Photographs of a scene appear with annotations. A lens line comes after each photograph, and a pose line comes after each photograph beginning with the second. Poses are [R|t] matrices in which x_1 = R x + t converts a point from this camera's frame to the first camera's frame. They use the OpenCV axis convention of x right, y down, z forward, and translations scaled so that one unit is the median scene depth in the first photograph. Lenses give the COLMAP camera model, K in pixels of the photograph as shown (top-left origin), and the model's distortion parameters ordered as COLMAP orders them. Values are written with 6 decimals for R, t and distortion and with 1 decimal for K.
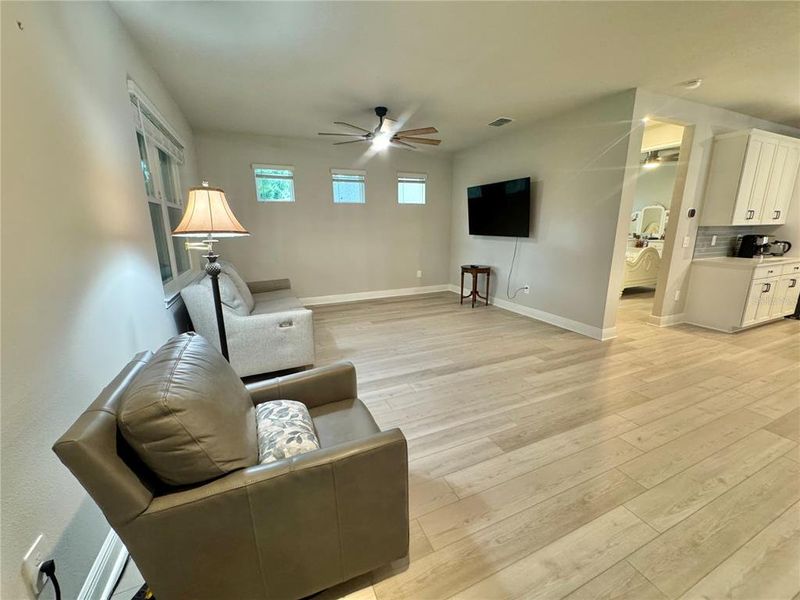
lens RADIAL K [[321.6, 0, 401.2], [0, 321.6, 298.7], [0, 0, 1]] dist [-0.002598, 0.000718]
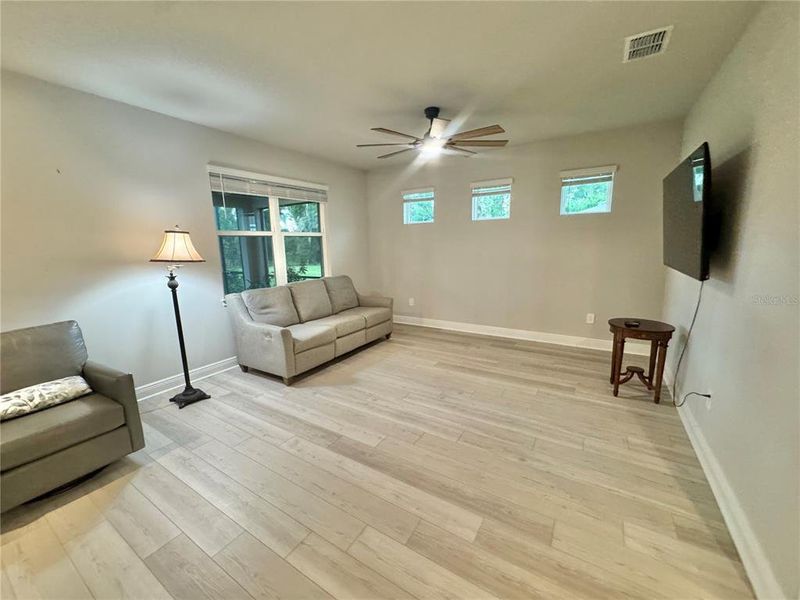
lens RADIAL K [[321.6, 0, 400.1], [0, 321.6, 298.1], [0, 0, 1]] dist [-0.002598, 0.000718]
pose [[0.558930, 0.140414, -0.817240, 0.629091], [-0.170847, 0.983914, 0.052205, -0.146901], [0.811424, 0.110444, 0.573928, 0.516245]]
